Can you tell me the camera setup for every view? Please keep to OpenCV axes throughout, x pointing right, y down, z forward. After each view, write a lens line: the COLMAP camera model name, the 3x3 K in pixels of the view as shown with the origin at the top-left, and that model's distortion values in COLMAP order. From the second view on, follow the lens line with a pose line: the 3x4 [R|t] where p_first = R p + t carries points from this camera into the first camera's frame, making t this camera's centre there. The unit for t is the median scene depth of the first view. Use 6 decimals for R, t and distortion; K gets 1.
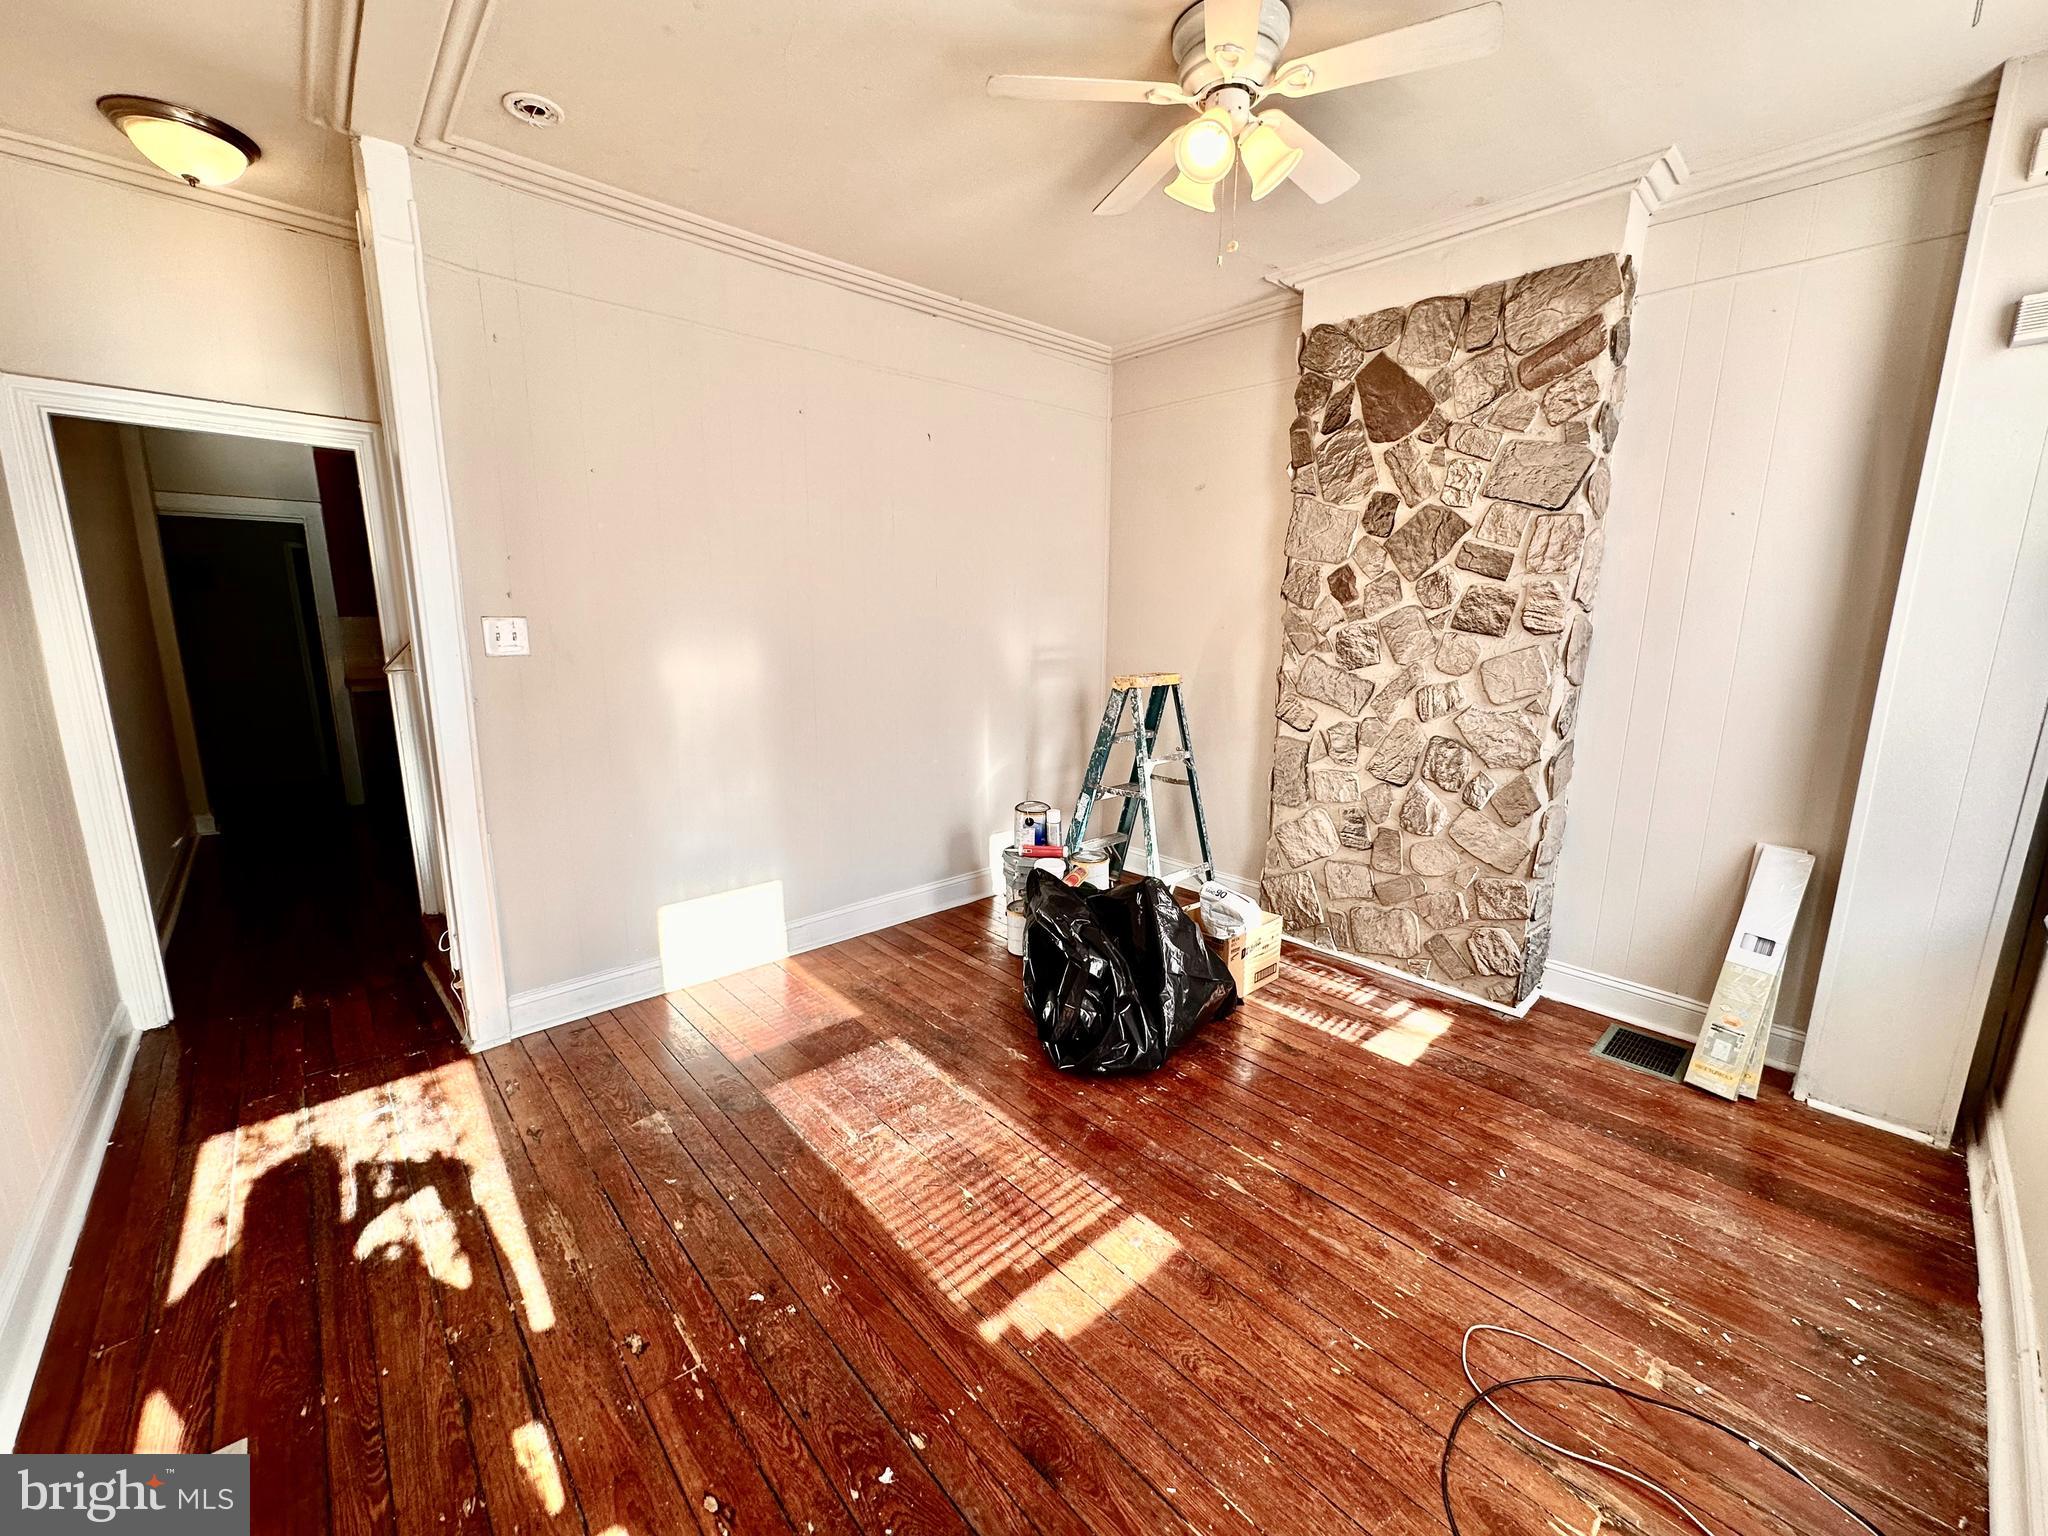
lens RADIAL K [[814.2, 0, 1028.8], [0, 814.2, 767.6], [0, 0, 1]] dist [-0.001021, 0.000646]
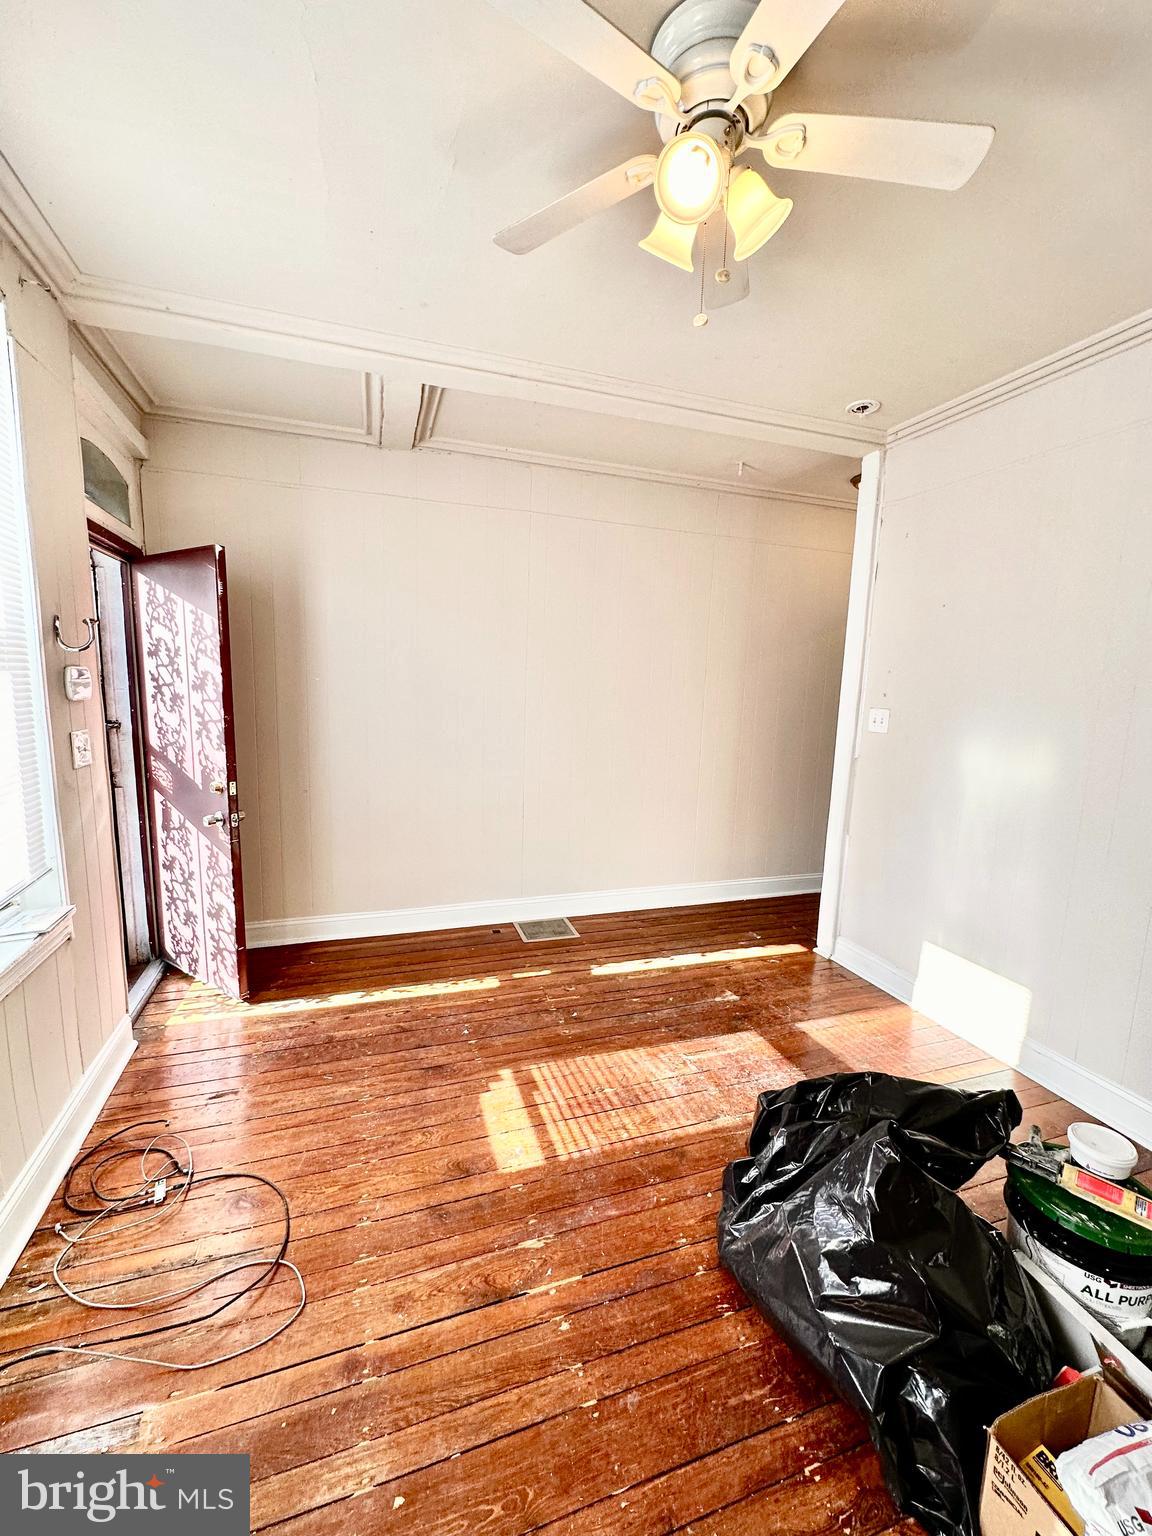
lens RADIAL K [[610.7, 0, 574.2], [0, 610.7, 772.9], [0, 0, 1]] dist [-0.001021, 0.000646]
pose [[-0.398695, 0.115006, -0.909844, 0.943950], [-0.202048, 0.956713, 0.209468, -0.263735], [0.894549, 0.267346, -0.358200, 1.252806]]
